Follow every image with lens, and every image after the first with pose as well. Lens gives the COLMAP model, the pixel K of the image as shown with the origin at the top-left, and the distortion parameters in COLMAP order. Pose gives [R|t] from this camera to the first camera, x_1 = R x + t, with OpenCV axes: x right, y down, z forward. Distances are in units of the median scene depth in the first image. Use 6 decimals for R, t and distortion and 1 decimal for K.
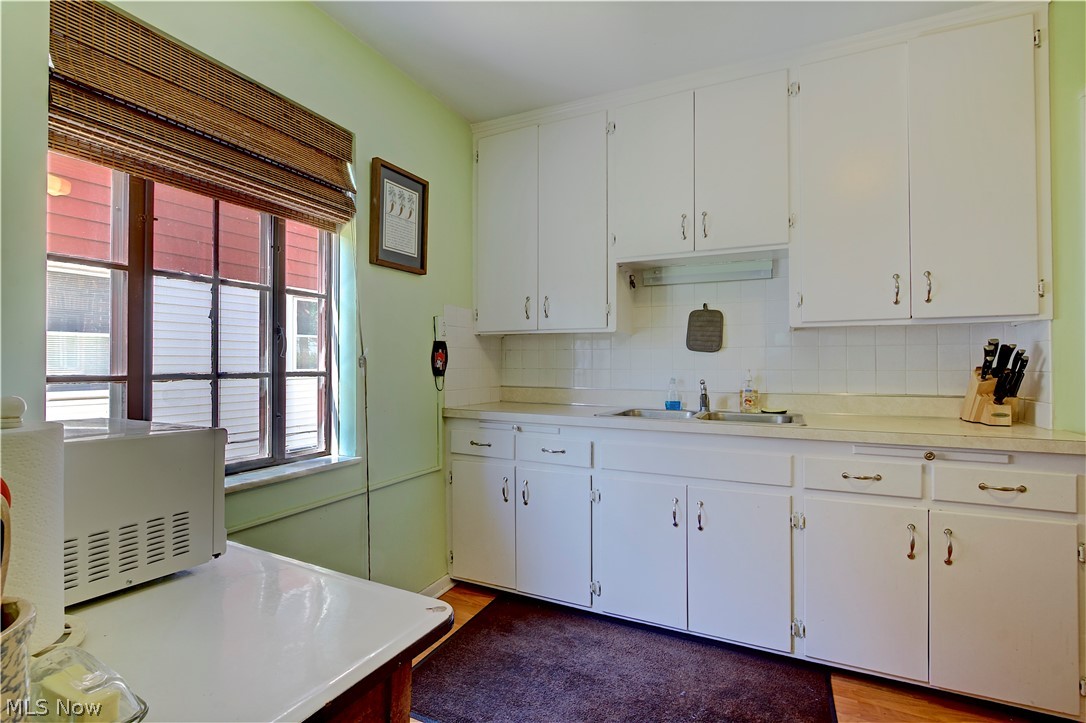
lens RADIAL K [[538.8, 0, 539.1], [0, 538.8, 360.2], [0, 0, 1]] dist [0.023593, -0.001281]
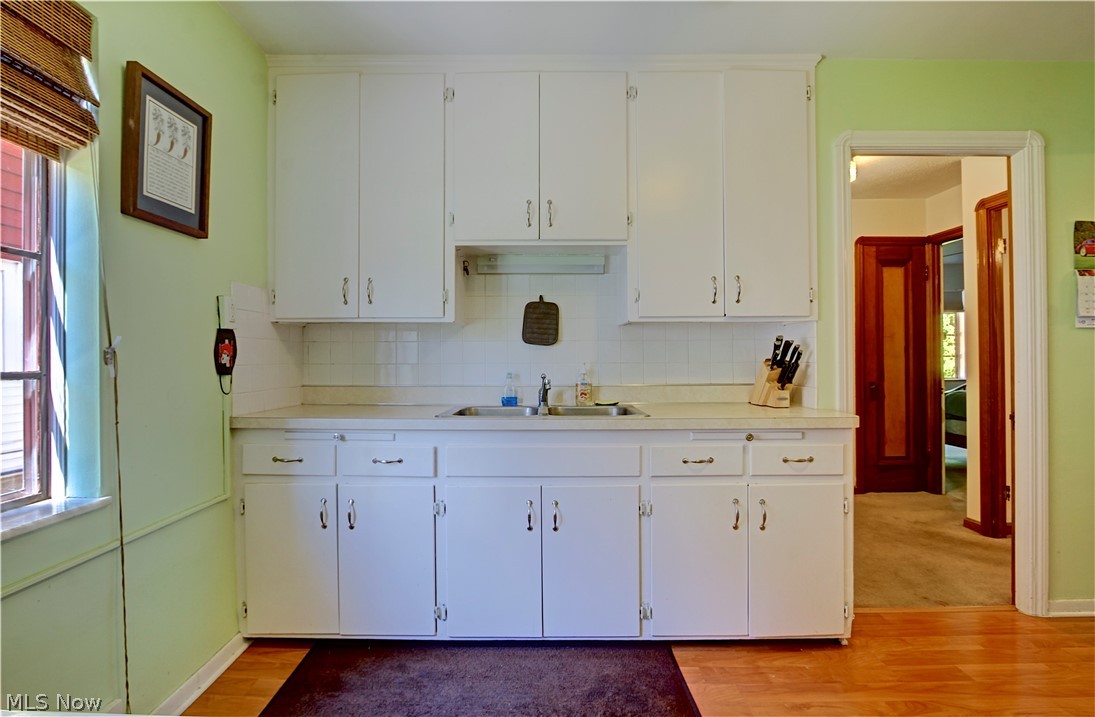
lens RADIAL K [[535.4, 0, 549.1], [0, 535.4, 356.8], [0, 0, 1]] dist [-0.000731, 0.002803]
pose [[0.898986, -0.003726, 0.437961, -0.123446], [0.001682, 0.999986, 0.005056, 0.000925], [-0.437973, -0.003808, 0.898980, 0.148394]]
